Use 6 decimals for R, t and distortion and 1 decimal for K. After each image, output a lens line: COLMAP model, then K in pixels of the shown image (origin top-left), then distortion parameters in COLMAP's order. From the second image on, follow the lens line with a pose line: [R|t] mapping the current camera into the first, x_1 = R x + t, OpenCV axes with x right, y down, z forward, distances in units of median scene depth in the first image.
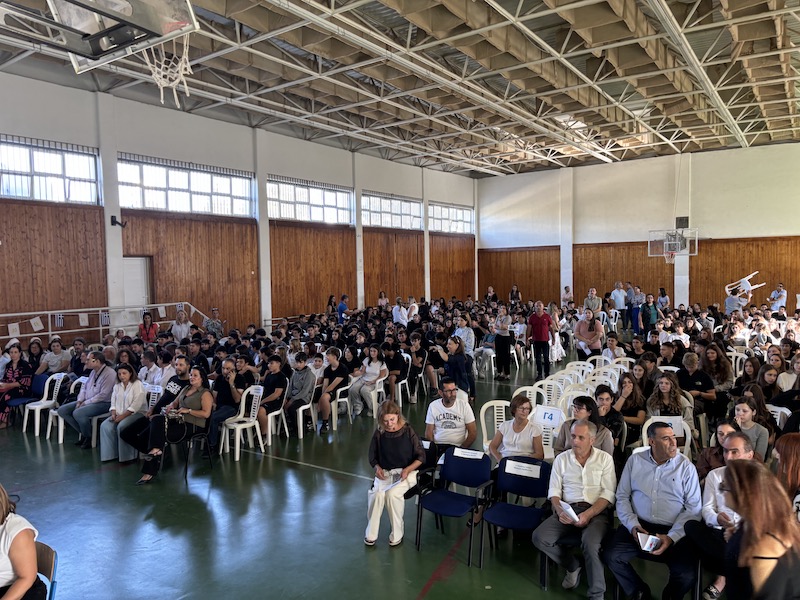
lens RADIAL K [[598.3, 0, 398.8], [0, 598.3, 303.5], [0, 0, 1]] dist [0.041447, -0.053290]
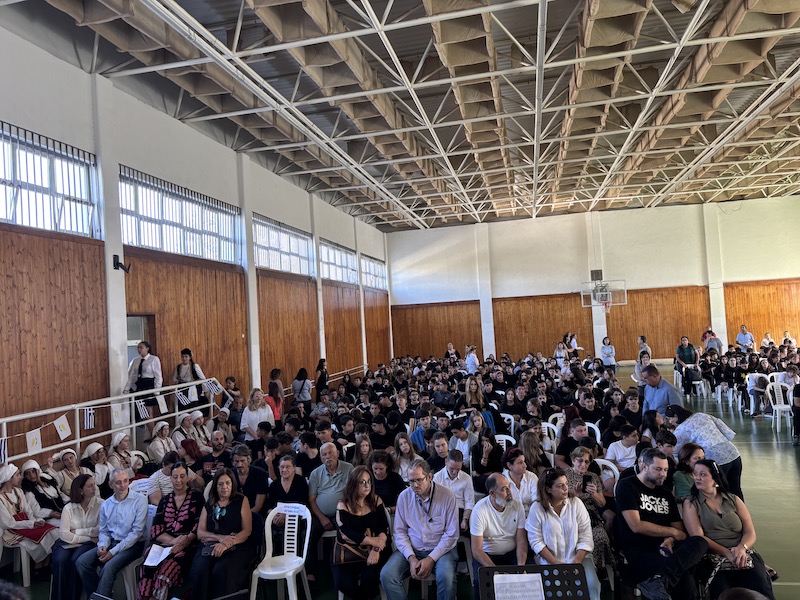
lens RADIAL K [[598.3, 0, 401.1], [0, 598.3, 303.7], [0, 0, 1]] dist [0.041447, -0.053290]
pose [[0.923181, -0.021865, 0.383743, -0.411281], [0.063104, 0.993456, -0.095203, -0.007476], [-0.379150, 0.112105, 0.918519, 0.252957]]
